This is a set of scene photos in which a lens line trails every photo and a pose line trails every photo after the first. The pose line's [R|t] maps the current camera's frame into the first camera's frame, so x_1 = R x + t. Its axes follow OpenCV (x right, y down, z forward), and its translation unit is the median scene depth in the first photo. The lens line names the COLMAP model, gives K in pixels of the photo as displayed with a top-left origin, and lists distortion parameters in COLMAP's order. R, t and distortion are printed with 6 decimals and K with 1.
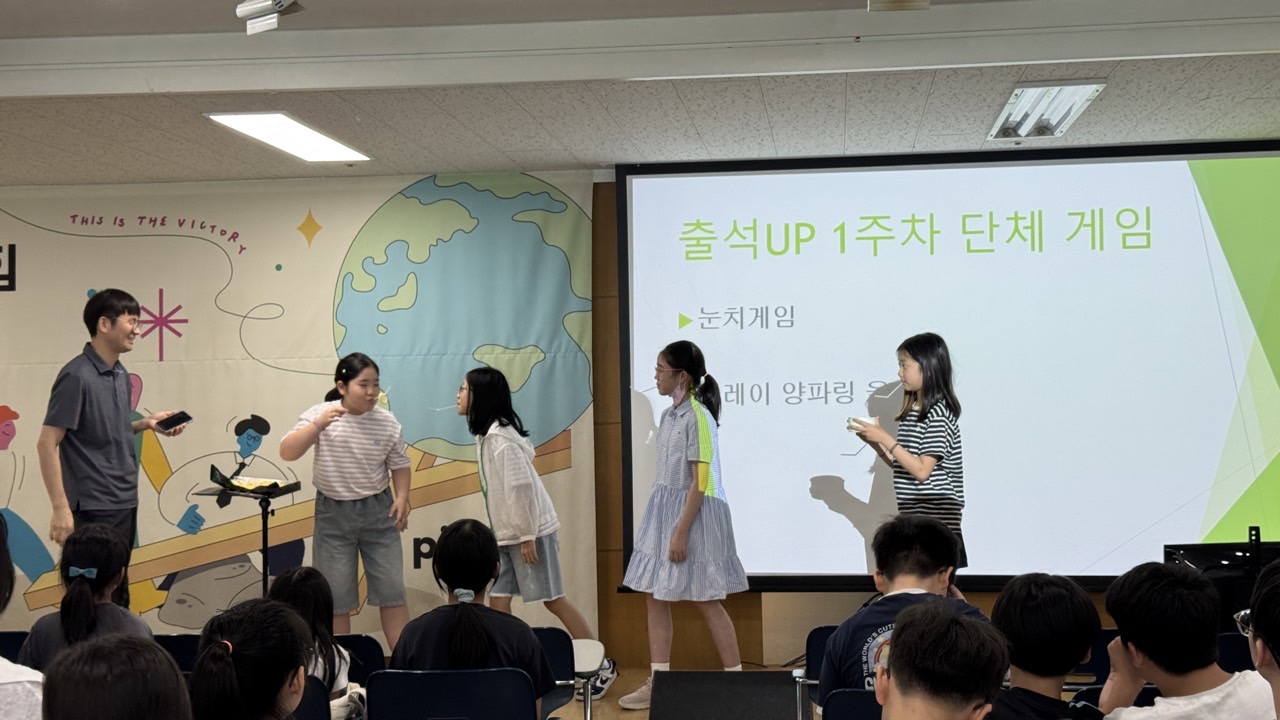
lens RADIAL K [[1818.7, 0, 617.9], [0, 1818.7, 384.2], [0, 0, 1]] dist [0.134298, -0.049980]
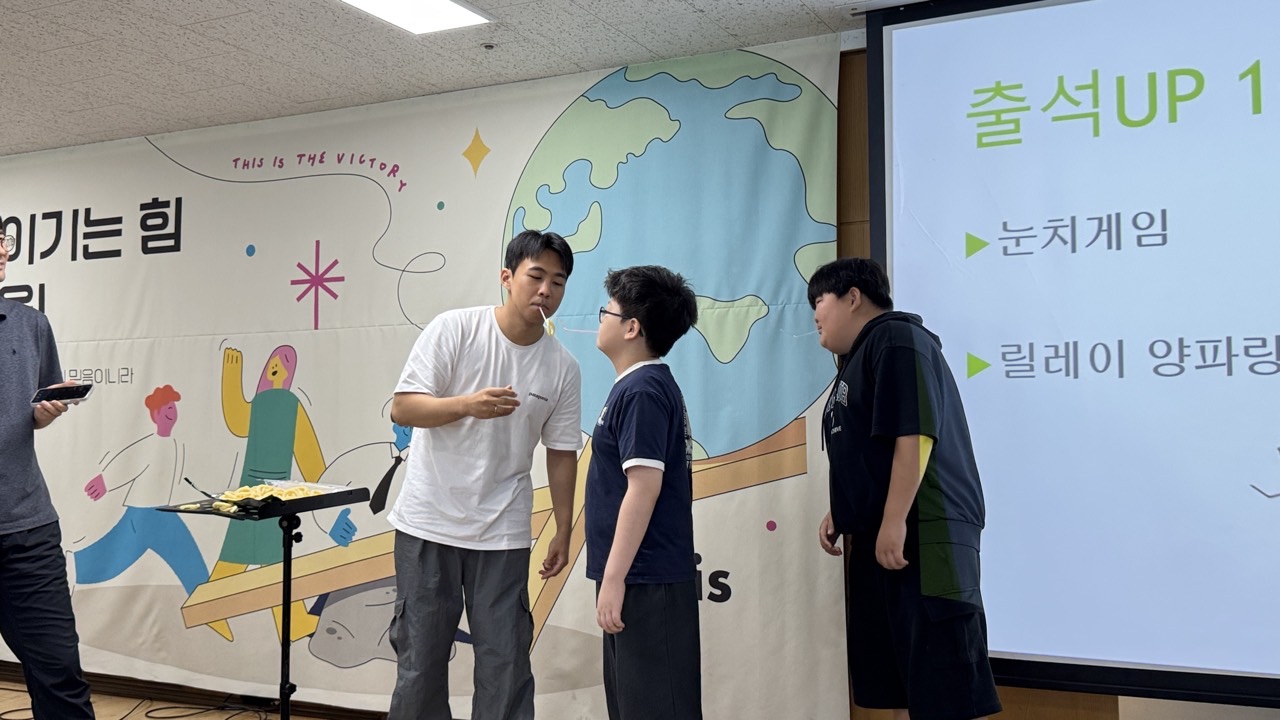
lens RADIAL K [[1198.8, 0, 635.6], [0, 1198.8, 353.4], [0, 0, 1]] dist [0.184519, -0.439391]
pose [[0.944886, -0.010177, -0.327240, 0.062832], [-0.001532, 0.999368, -0.035503, 0.017852], [0.327395, 0.034047, 0.944274, 0.570607]]
